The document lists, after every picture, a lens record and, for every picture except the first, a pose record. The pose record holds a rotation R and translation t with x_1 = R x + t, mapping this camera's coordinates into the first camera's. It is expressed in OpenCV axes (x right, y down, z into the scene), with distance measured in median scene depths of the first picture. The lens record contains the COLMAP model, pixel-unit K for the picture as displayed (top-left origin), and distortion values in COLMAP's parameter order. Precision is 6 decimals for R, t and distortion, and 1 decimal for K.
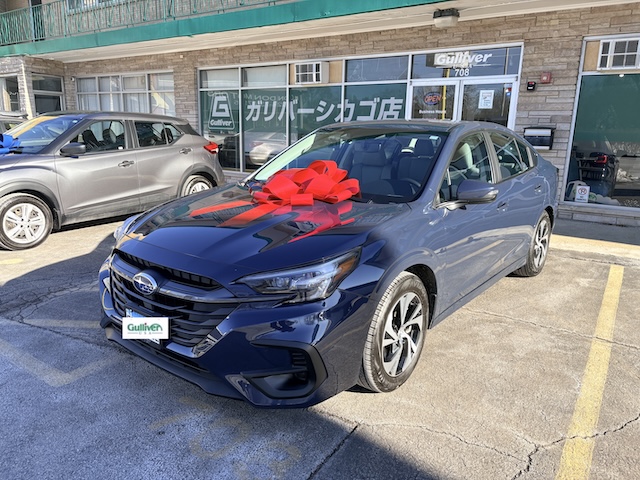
lens RADIAL K [[486.5, 0, 320.0], [0, 486.5, 240.0], [0, 0, 1]] dist [0.045200, -0.044829]
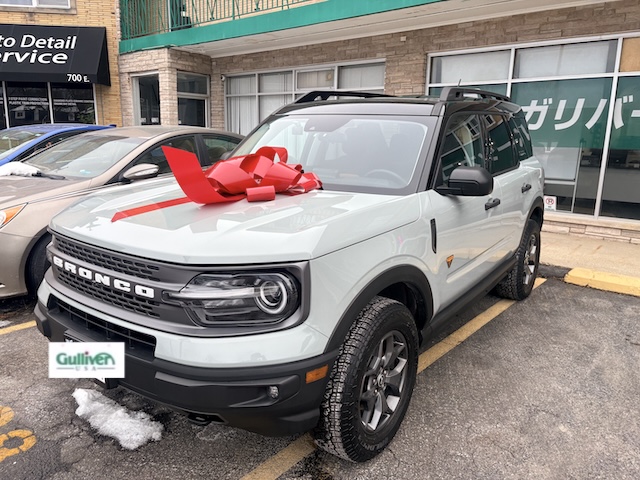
lens RADIAL K [[486.5, 0, 320.0], [0, 486.5, 240.0], [0, 0, 1]] dist [0.045200, -0.044829]
pose [[0.993696, 0.021595, -0.110010, -0.355801], [-0.022725, 0.999701, -0.009025, -0.088325], [0.109782, 0.011468, 0.993890, 0.333270]]
